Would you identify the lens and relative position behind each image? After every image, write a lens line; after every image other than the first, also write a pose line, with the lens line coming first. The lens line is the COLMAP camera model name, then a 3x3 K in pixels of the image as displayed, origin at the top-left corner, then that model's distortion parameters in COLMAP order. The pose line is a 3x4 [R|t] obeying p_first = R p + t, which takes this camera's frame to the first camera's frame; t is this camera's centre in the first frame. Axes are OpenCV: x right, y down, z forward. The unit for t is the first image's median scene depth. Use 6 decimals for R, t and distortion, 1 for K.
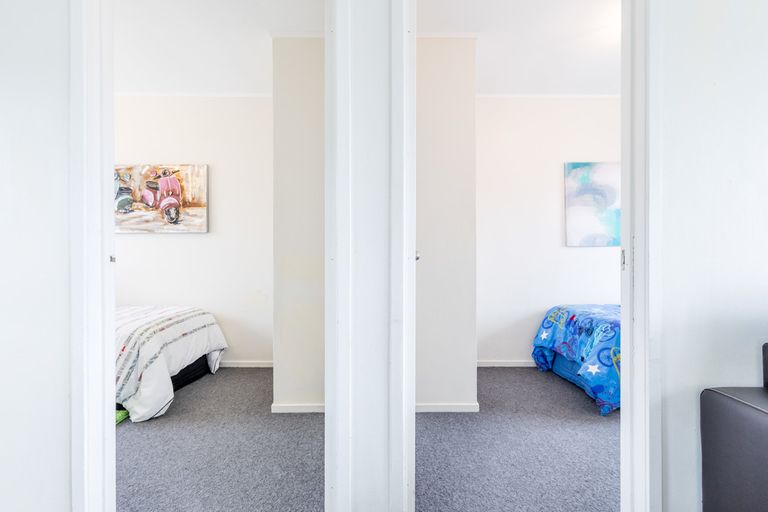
lens RADIAL K [[373.5, 0, 379.8], [0, 373.5, 247.8], [0, 0, 1]] dist [-0.002018, 0.001939]
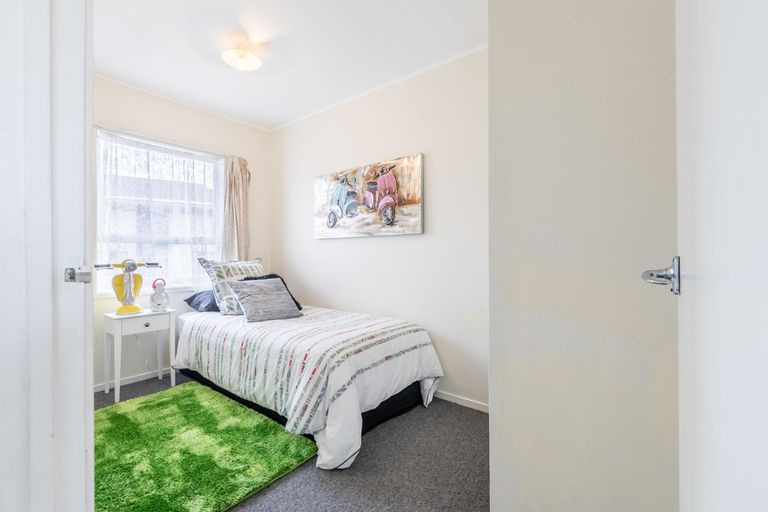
lens RADIAL K [[342.2, 0, 379.3], [0, 342.2, 257.0], [0, 0, 1]] dist [0.009568, -0.000306]
pose [[0.789755, 0.002980, -0.613415, -0.067061], [0.006670, 0.999887, 0.013444, 0.000777], [0.613386, -0.014708, 0.789646, 0.343521]]
